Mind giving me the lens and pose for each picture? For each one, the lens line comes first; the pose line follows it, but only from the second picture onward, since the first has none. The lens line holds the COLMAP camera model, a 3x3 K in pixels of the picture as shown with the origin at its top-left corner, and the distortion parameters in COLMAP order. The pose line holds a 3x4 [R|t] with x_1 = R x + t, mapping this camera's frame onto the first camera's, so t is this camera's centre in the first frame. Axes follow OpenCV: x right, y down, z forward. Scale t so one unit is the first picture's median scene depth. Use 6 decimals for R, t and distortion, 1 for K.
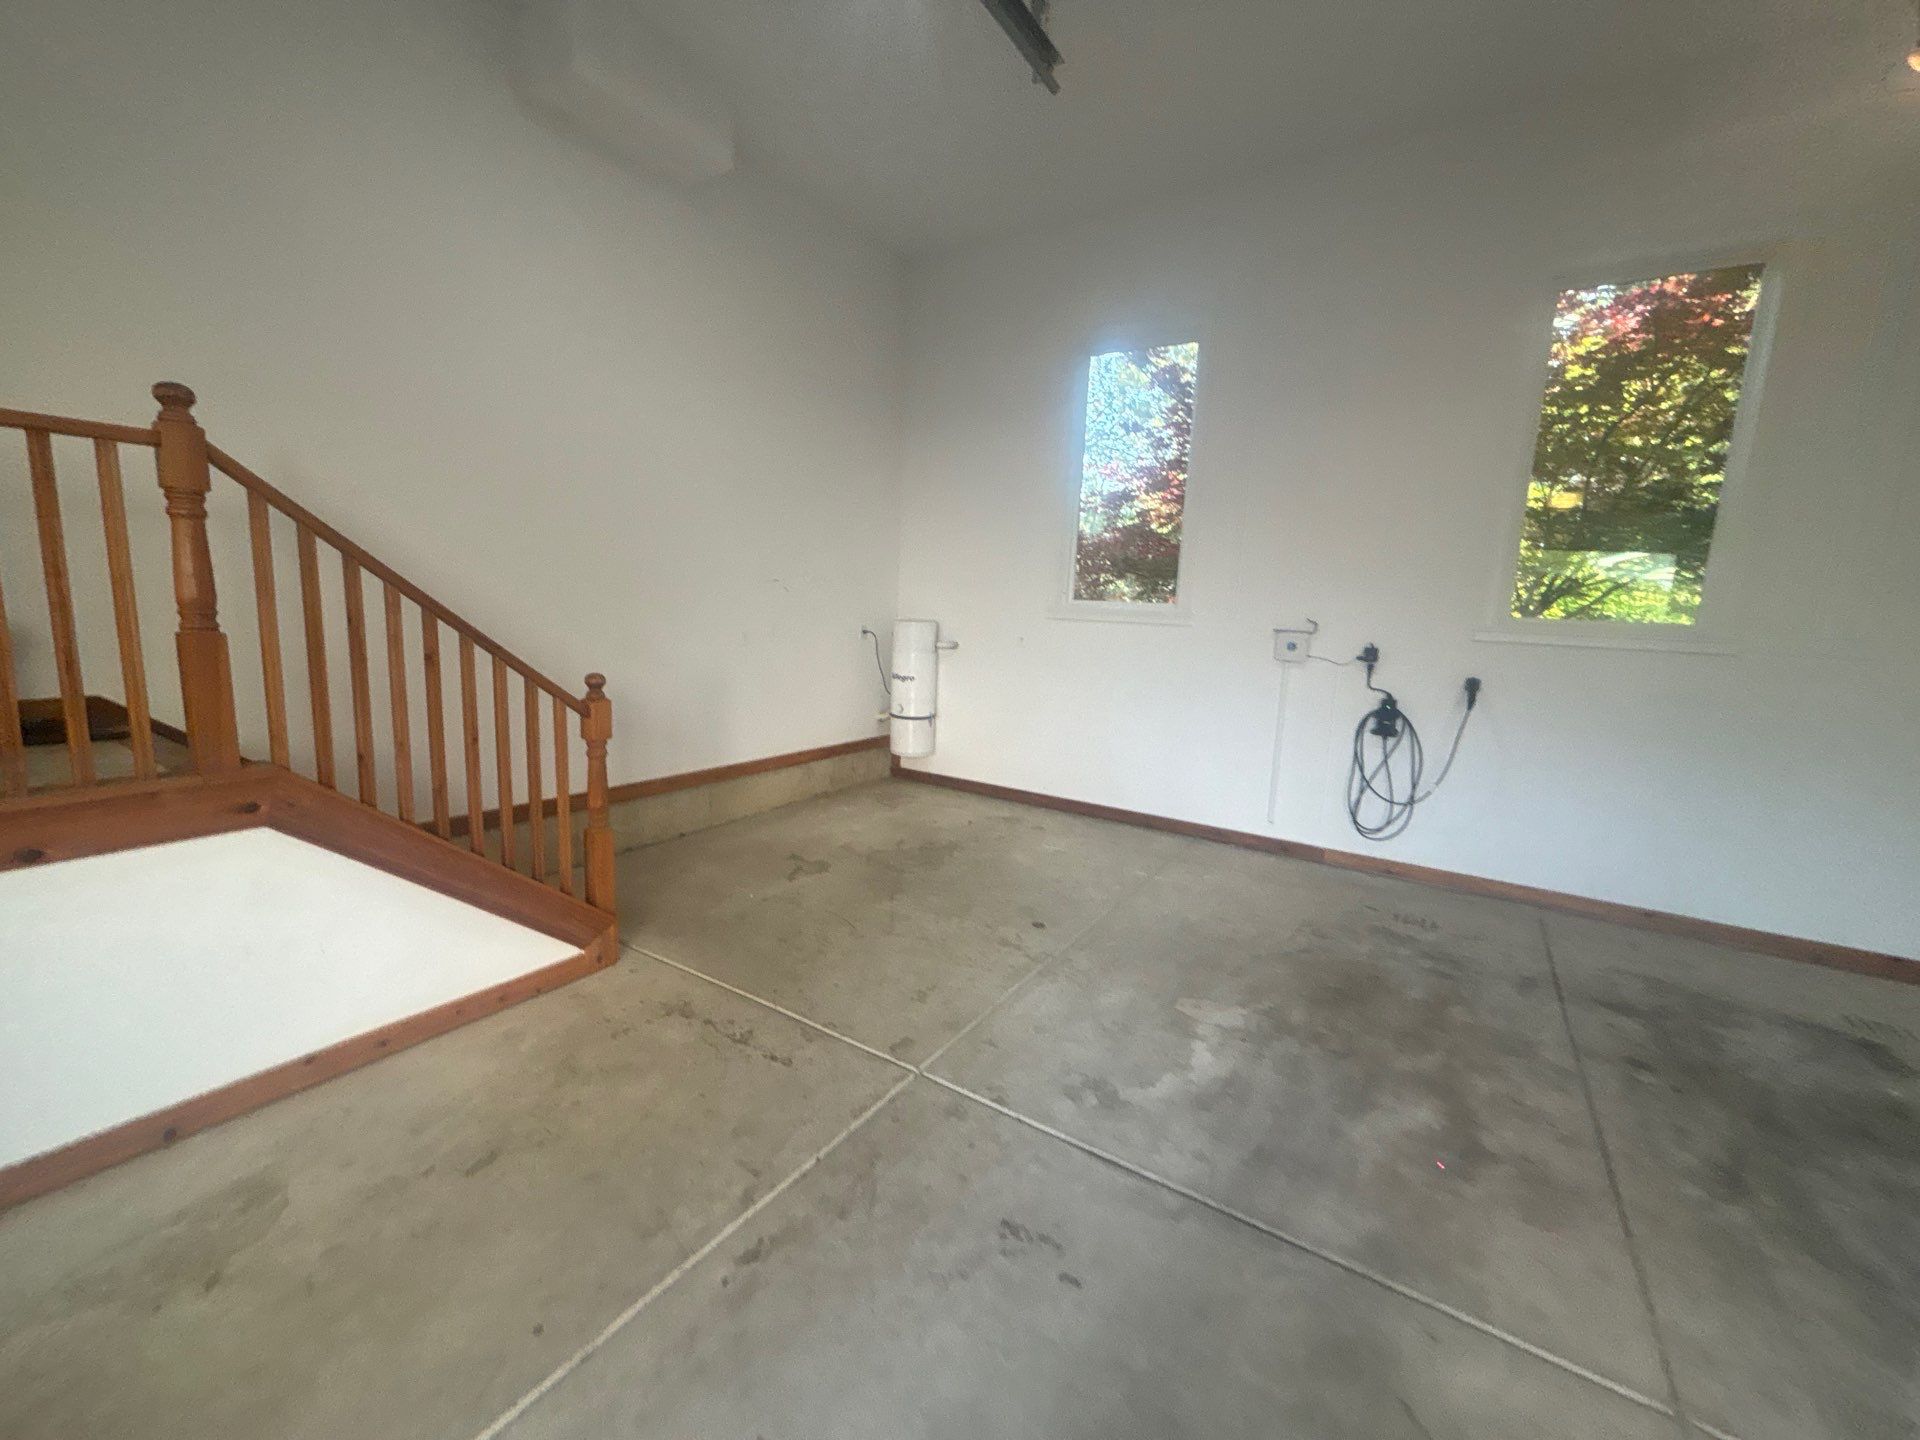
lens RADIAL K [[771.5, 0, 960.0], [0, 771.5, 720.0], [0, 0, 1]] dist [-0.000763, -0.000039]
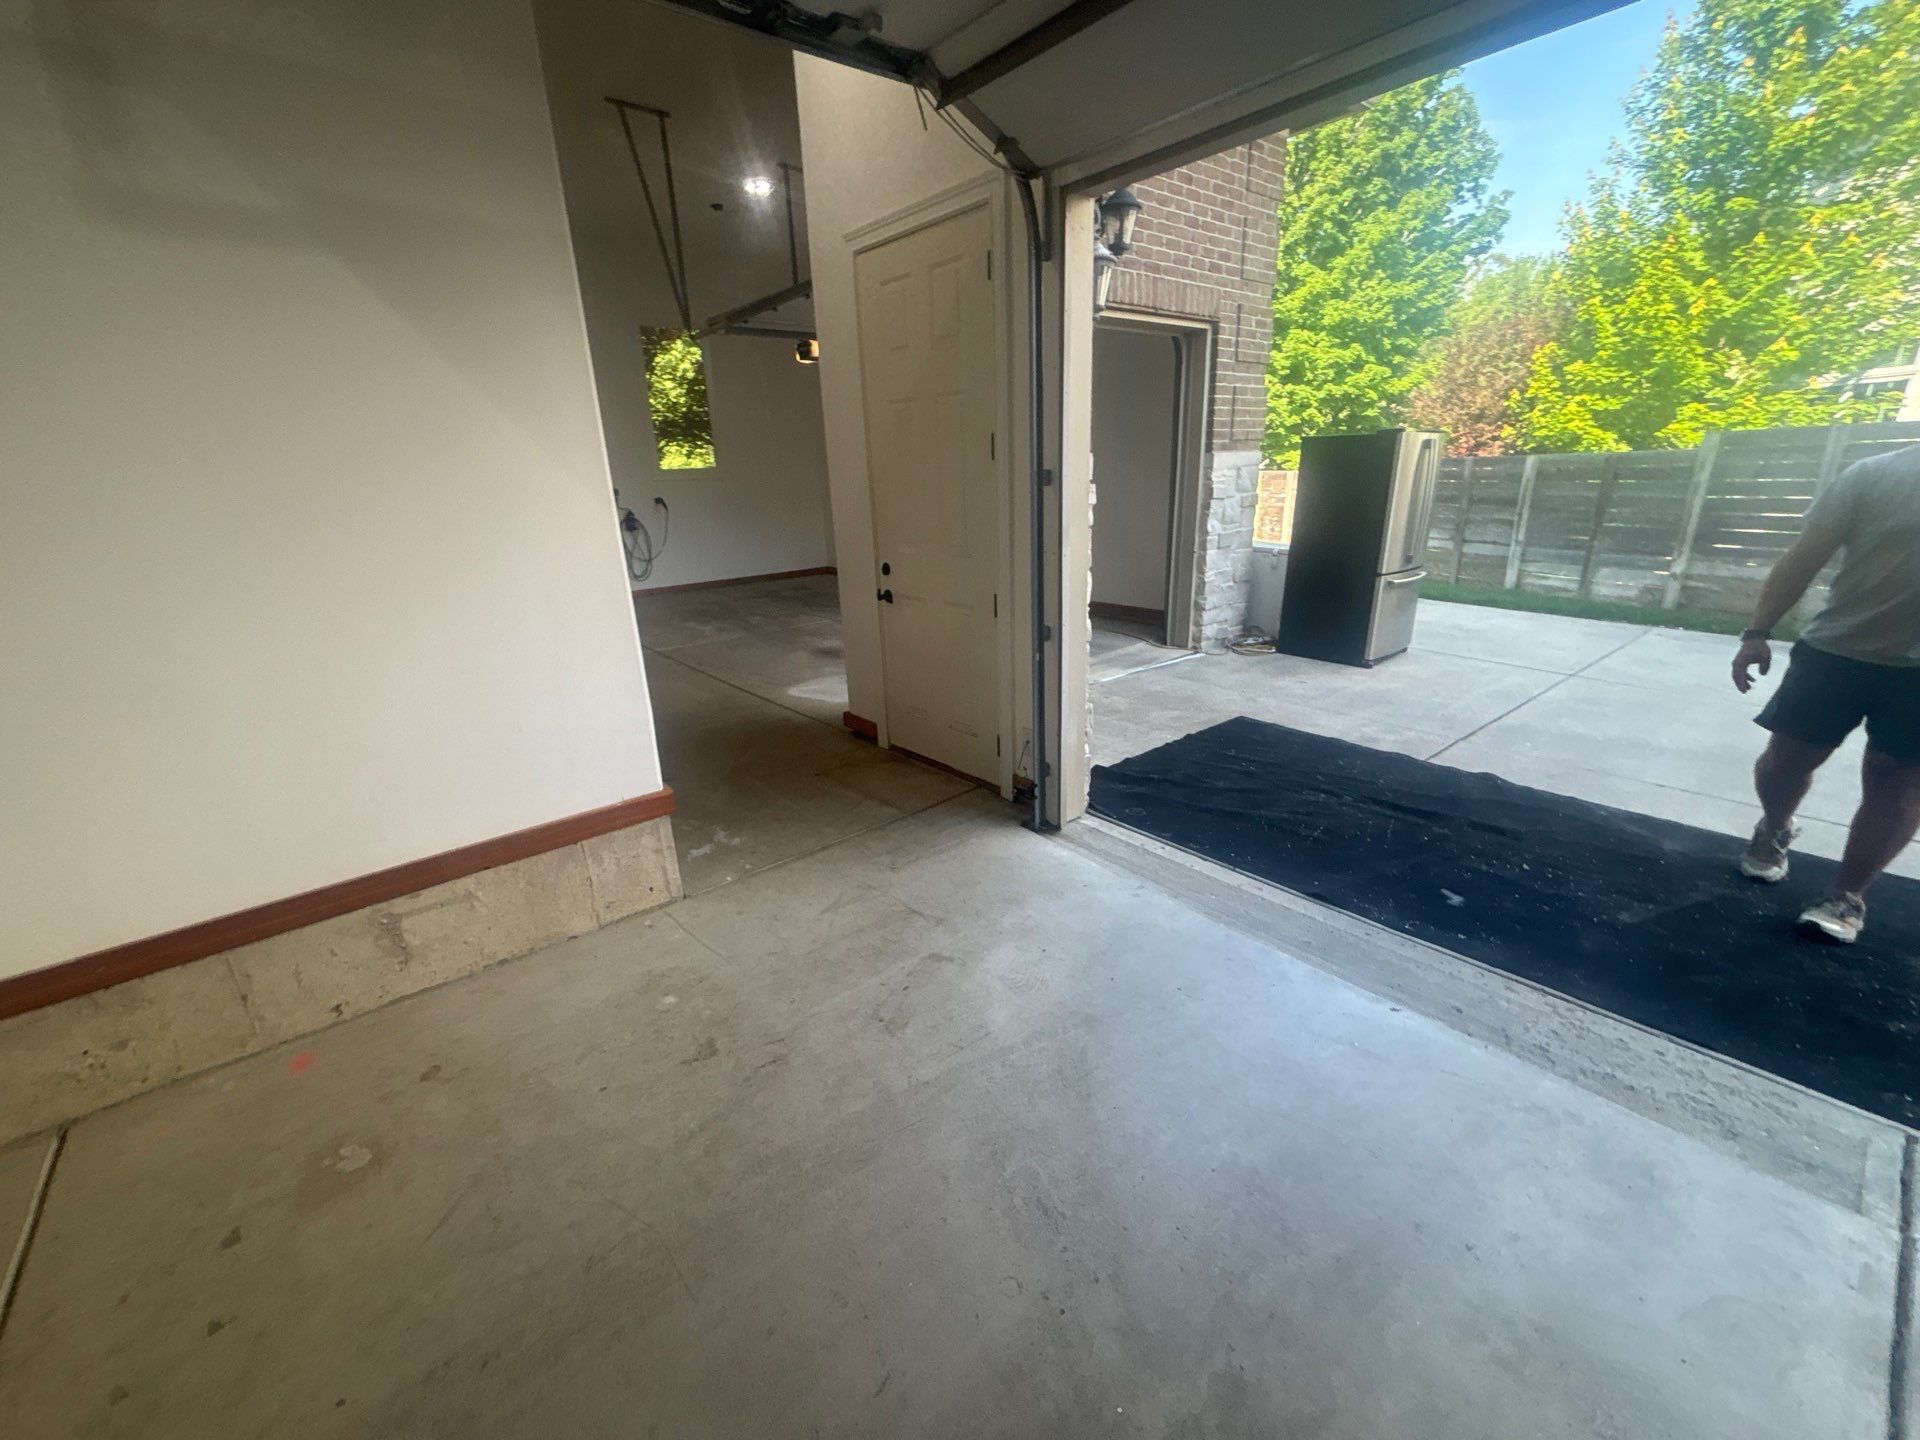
lens RADIAL K [[771.5, 0, 960.0], [0, 771.5, 720.0], [0, 0, 1]] dist [-0.000763, -0.000039]
pose [[0.283973, -0.360069, 0.888656, -1.233913], [0.198573, 0.928803, 0.312881, 0.015198], [-0.938045, 0.087613, 0.335255, -0.519278]]
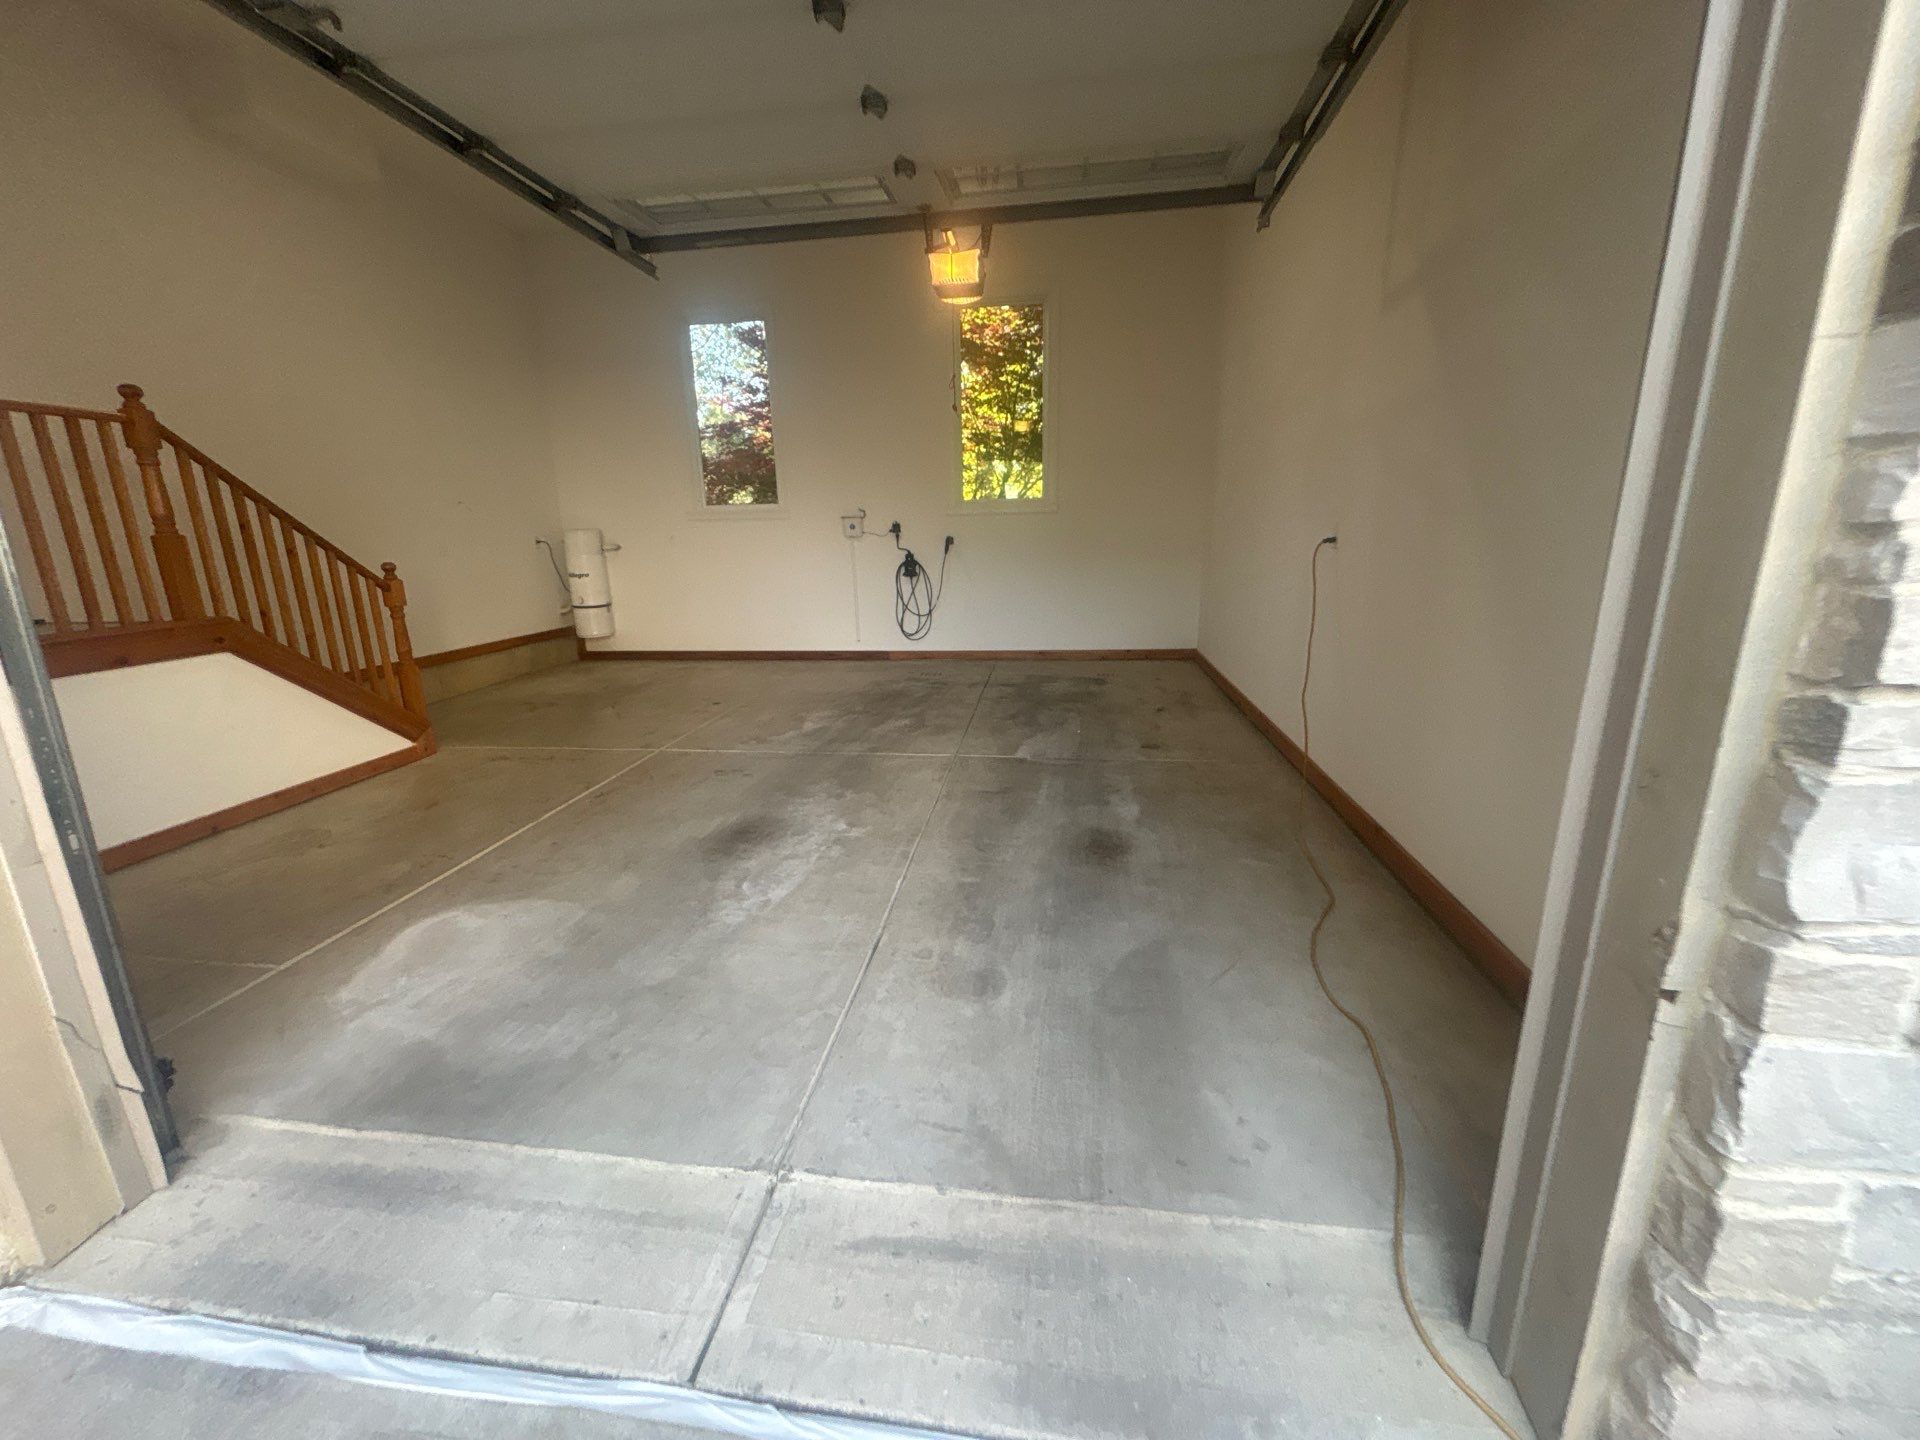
lens RADIAL K [[787.1, 0, 960.0], [0, 787.1, 720.0], [0, 0, 1]] dist [0.032619, 0.000456]
pose [[0.903249, -0.163796, 0.396625, -0.080688], [0.124197, 0.984512, 0.123740, 0.121483], [-0.410750, -0.062508, 0.909603, -0.591286]]
